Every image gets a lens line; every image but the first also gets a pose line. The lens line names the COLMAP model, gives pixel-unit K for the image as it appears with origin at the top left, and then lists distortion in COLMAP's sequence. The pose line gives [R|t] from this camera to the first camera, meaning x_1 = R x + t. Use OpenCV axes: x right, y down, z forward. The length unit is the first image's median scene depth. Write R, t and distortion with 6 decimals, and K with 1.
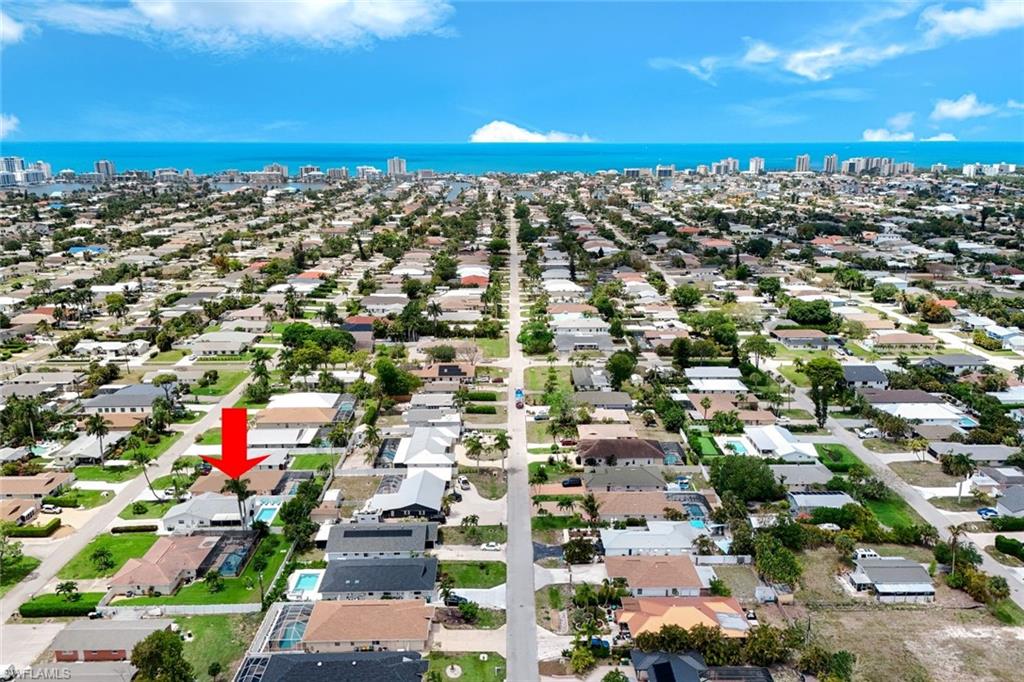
lens RADIAL K [[760.6, 0, 512.0], [0, 760.6, 341.0], [0, 0, 1]] dist [0.036546, -0.003448]
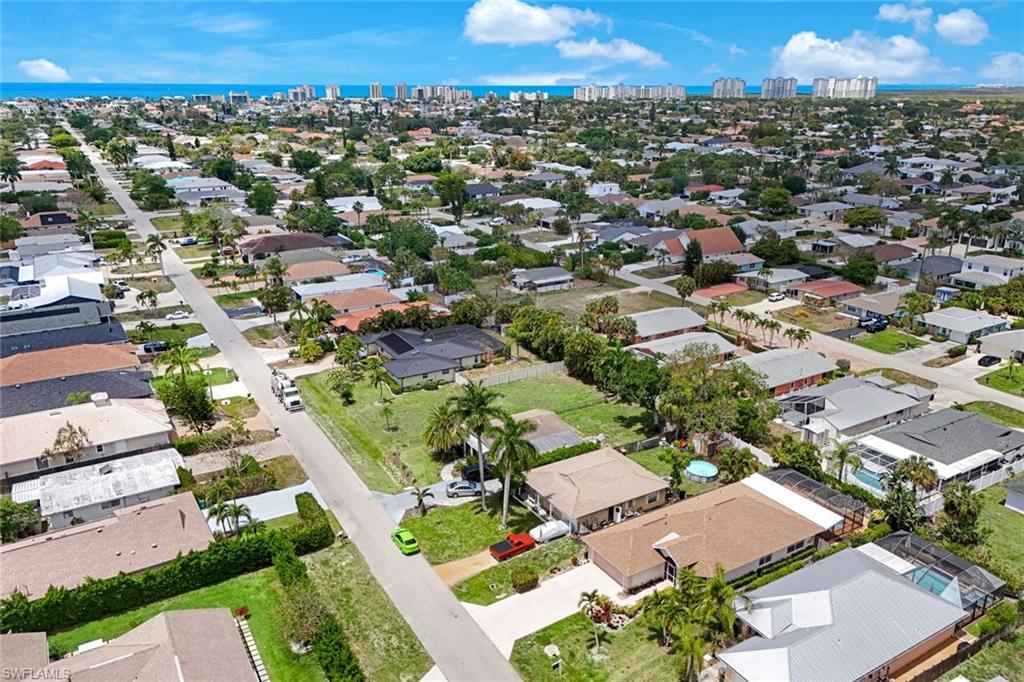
lens RADIAL K [[760.6, 0, 512.0], [0, 760.6, 341.0], [0, 0, 1]] dist [0.036546, -0.003448]
pose [[0.865005, -0.154988, 0.477226, -0.061592], [0.117937, 0.987255, 0.106860, 0.120941], [-0.487705, -0.036152, 0.872260, -0.013091]]
